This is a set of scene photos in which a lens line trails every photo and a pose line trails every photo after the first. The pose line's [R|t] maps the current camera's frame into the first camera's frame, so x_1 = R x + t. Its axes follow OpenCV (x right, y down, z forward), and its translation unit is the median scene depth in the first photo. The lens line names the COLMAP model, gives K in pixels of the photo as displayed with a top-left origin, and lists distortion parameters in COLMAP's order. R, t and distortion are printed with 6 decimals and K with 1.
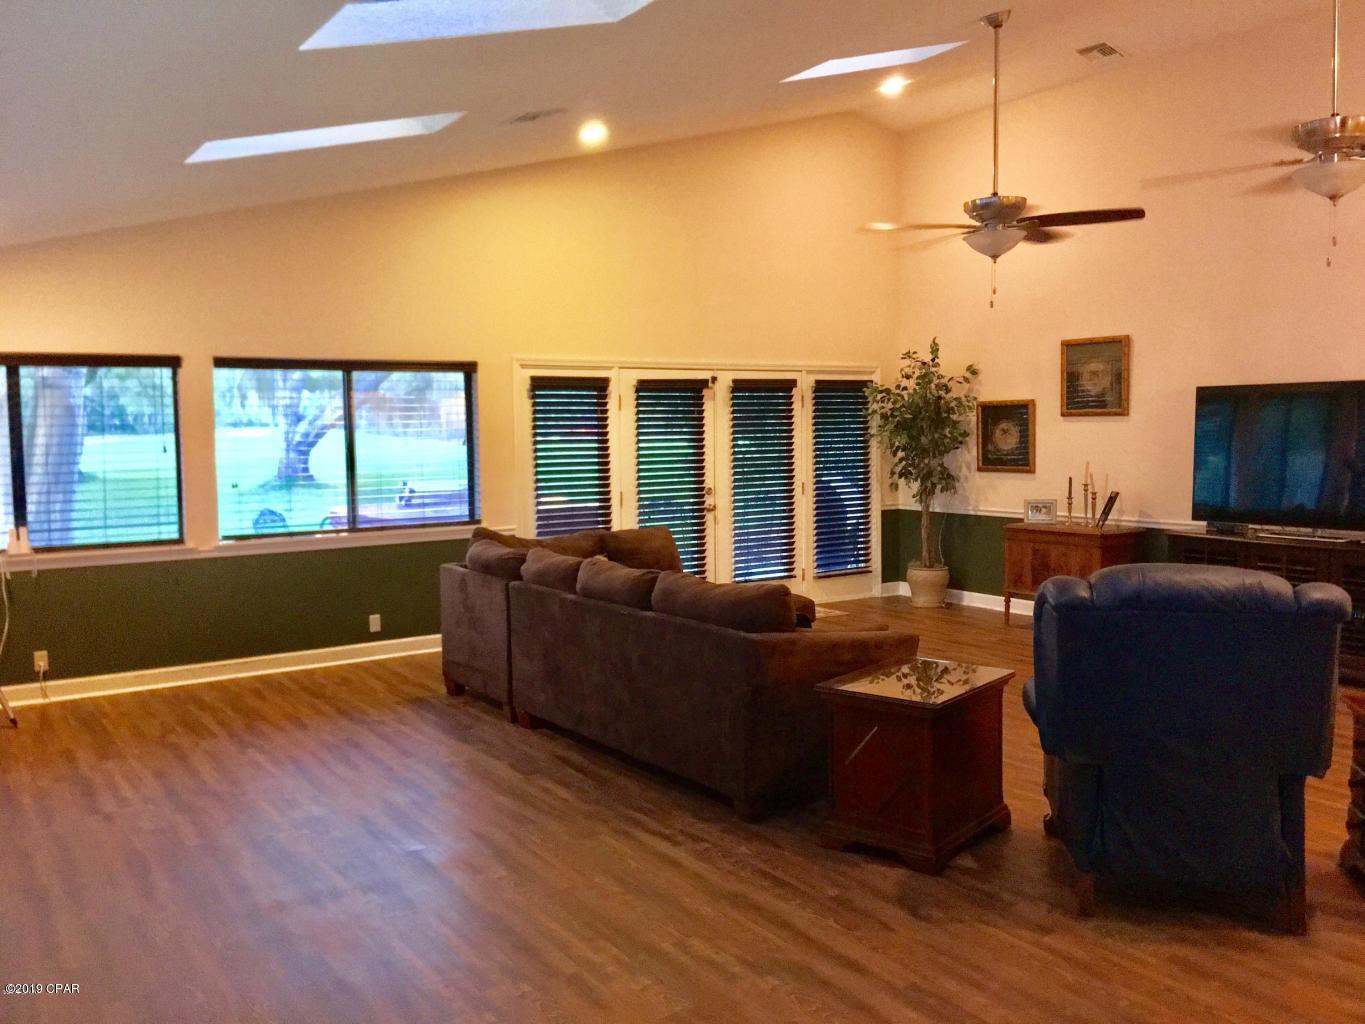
lens RADIAL K [[1168.5, 0, 680.5], [0, 1168.5, 508.8], [0, 0, 1]] dist [0.028877, -0.020721]
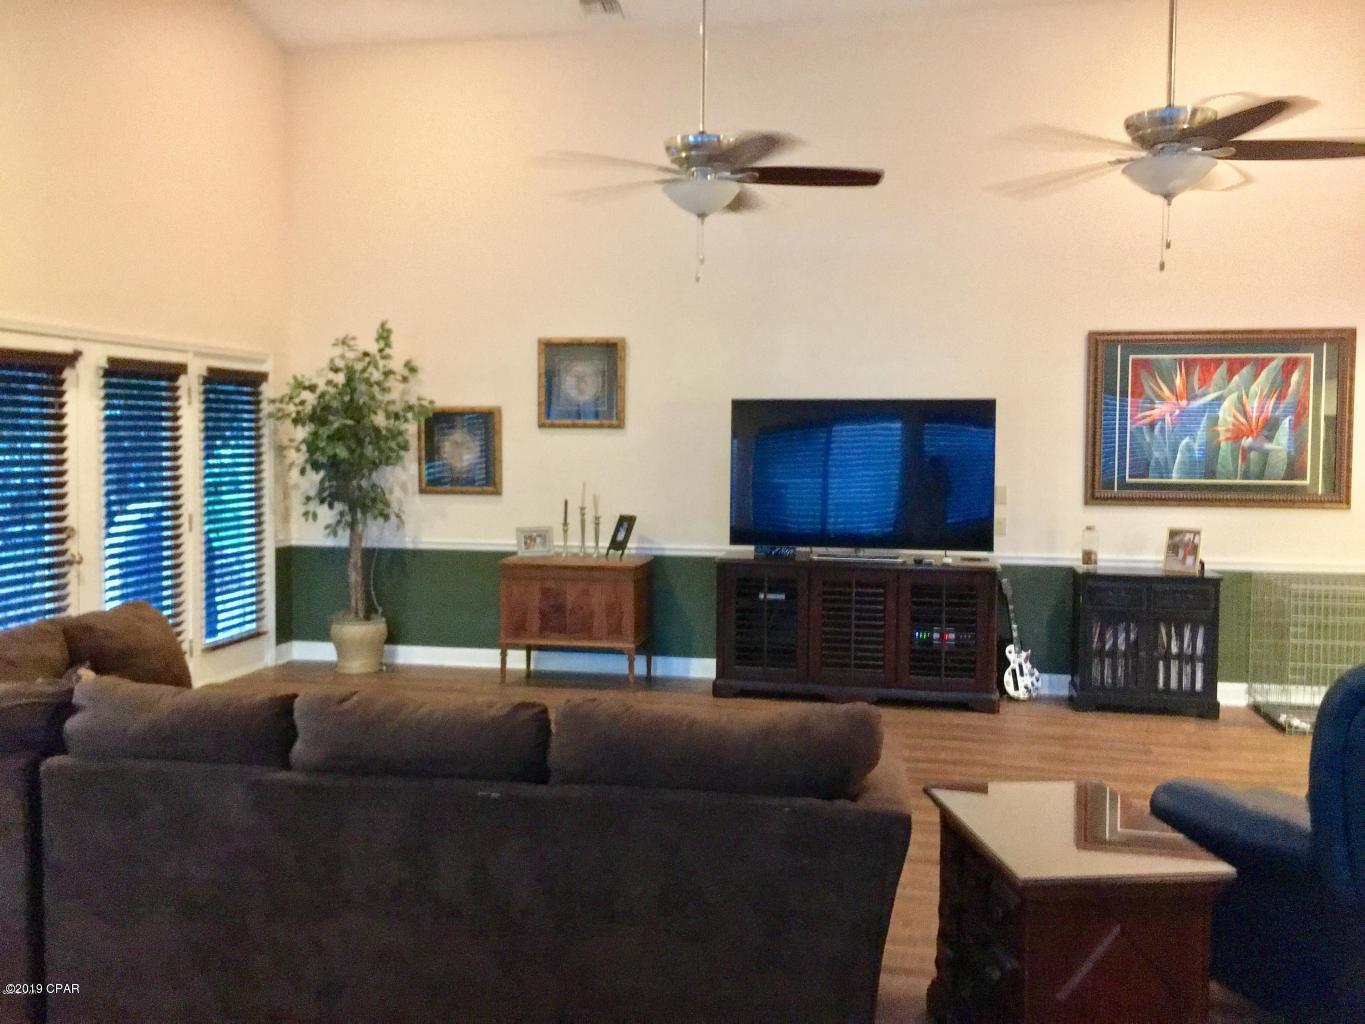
lens RADIAL K [[1168.5, 0, 710.7], [0, 1168.5, 480.5], [0, 0, 1]] dist [0.028877, -0.020721]
pose [[0.693799, -0.008190, 0.720122, -0.190453], [0.034649, 0.999157, -0.022020, -0.017448], [-0.719335, 0.040229, 0.693498, 0.319140]]
